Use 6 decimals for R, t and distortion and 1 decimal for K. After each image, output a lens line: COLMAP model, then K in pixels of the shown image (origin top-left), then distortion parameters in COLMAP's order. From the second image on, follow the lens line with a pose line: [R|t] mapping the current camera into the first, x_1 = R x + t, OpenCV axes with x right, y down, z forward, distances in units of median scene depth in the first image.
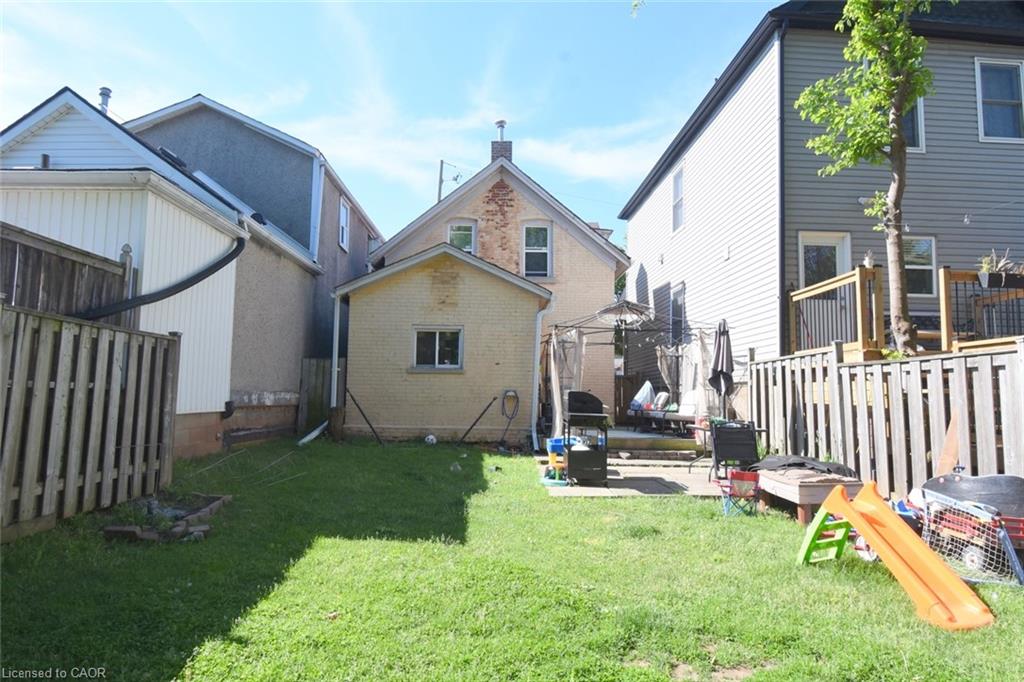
lens RADIAL K [[607.0, 0, 509.3], [0, 607.0, 342.4], [0, 0, 1]] dist [0.002287, -0.019009]
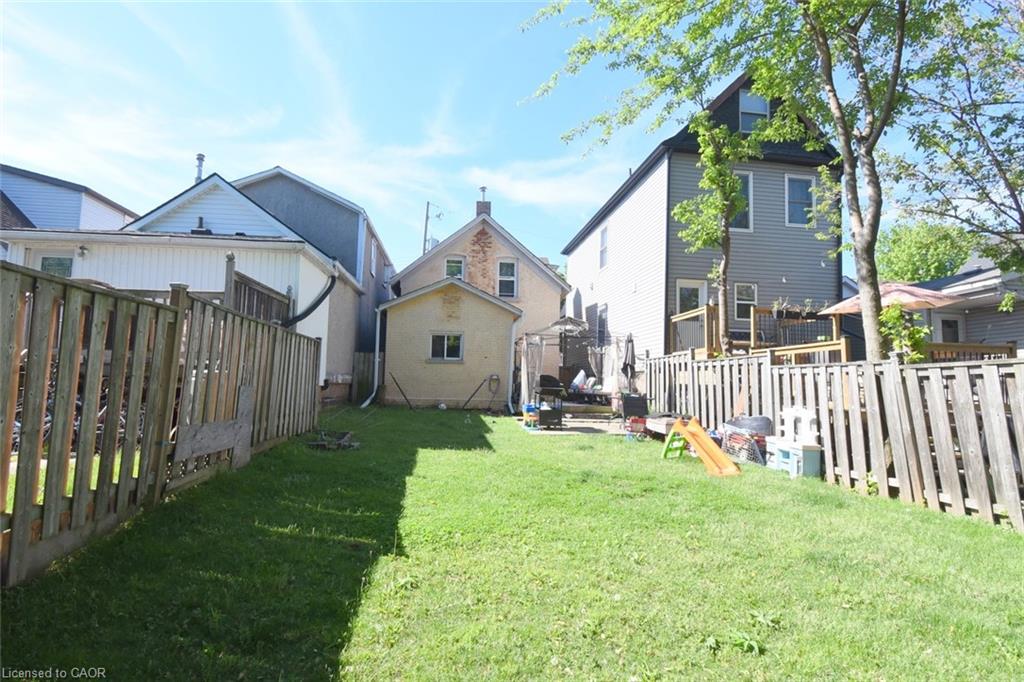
lens RADIAL K [[498.0, 0, 512.0], [0, 498.0, 341.0], [0, 0, 1]] dist [0.003179, 0.000005]
pose [[0.995147, 0.016193, 0.097063, -0.081078], [-0.016580, 0.999857, 0.003177, -0.011633], [-0.096998, -0.004771, 0.995273, -0.260521]]
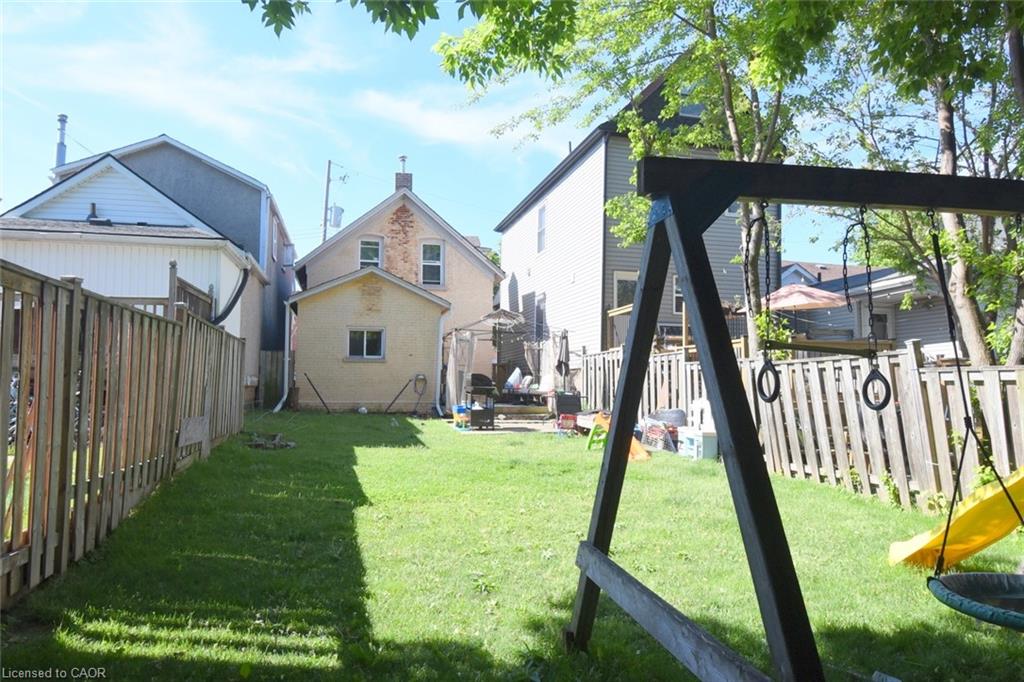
lens RADIAL K [[655.6, 0, 512.0], [0, 655.6, 341.0], [0, 0, 1]] dist [-0.003913, -0.000838]
pose [[0.976146, 0.007533, 0.216983, -0.125062], [-0.011997, 0.999742, 0.019263, -0.029667], [-0.216782, -0.021406, 0.975985, -0.520959]]
